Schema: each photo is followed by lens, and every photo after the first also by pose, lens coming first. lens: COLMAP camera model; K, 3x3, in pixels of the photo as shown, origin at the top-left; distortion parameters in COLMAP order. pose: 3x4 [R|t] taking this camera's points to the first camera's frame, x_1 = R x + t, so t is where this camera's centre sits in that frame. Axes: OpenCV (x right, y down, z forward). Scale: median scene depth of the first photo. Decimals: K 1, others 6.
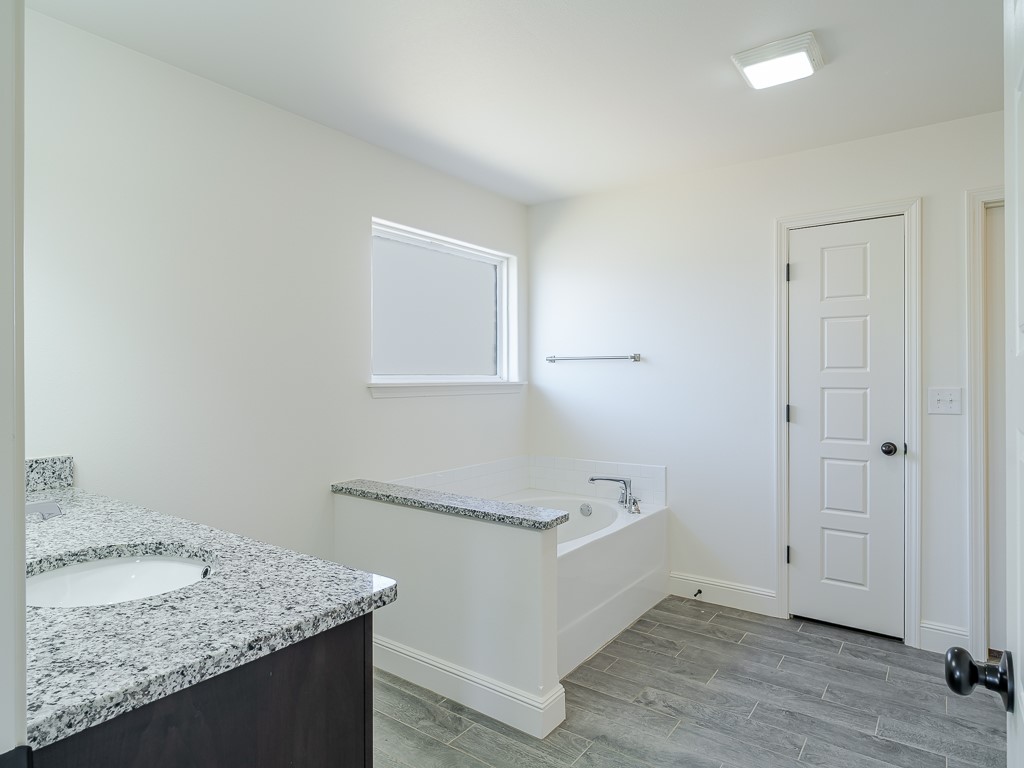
lens RADIAL K [[592.0, 0, 512.0], [0, 592.0, 384.0], [0, 0, 1]] dist [-0.004847, 0.000124]
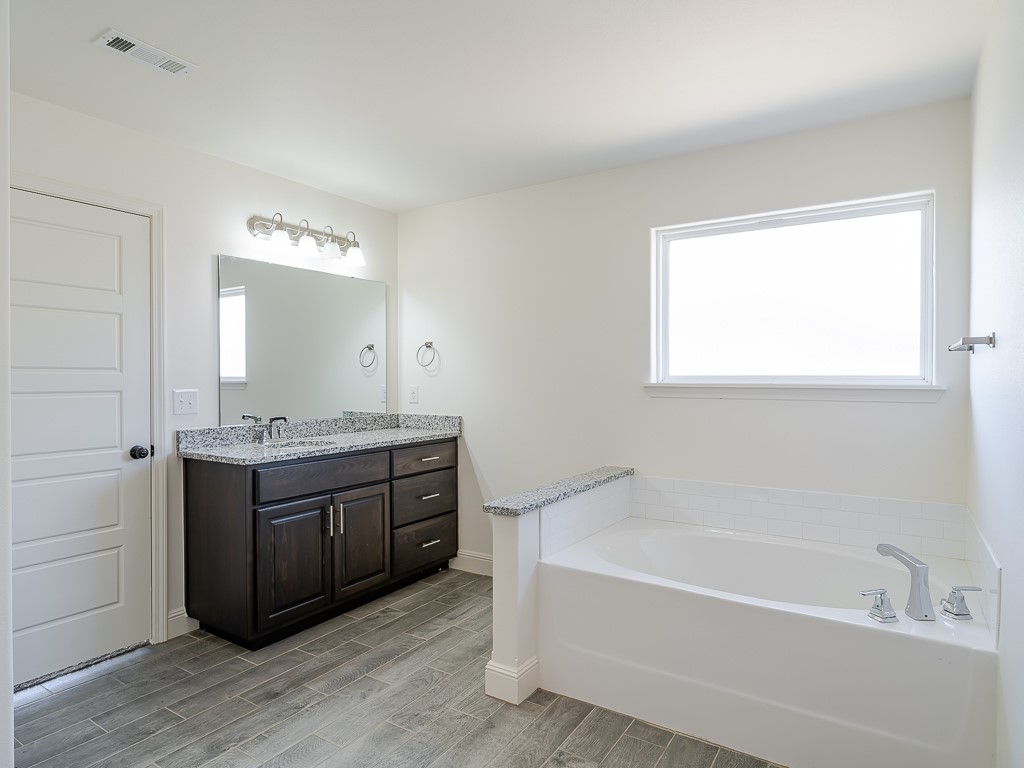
lens RADIAL K [[592.0, 0, 512.0], [0, 592.0, 384.0], [0, 0, 1]] dist [-0.004847, 0.000124]
pose [[0.053985, 0.007813, -0.998511, 1.069345], [-0.006219, 0.999953, 0.007489, -0.008259], [0.998522, 0.005805, 0.054031, 0.881402]]
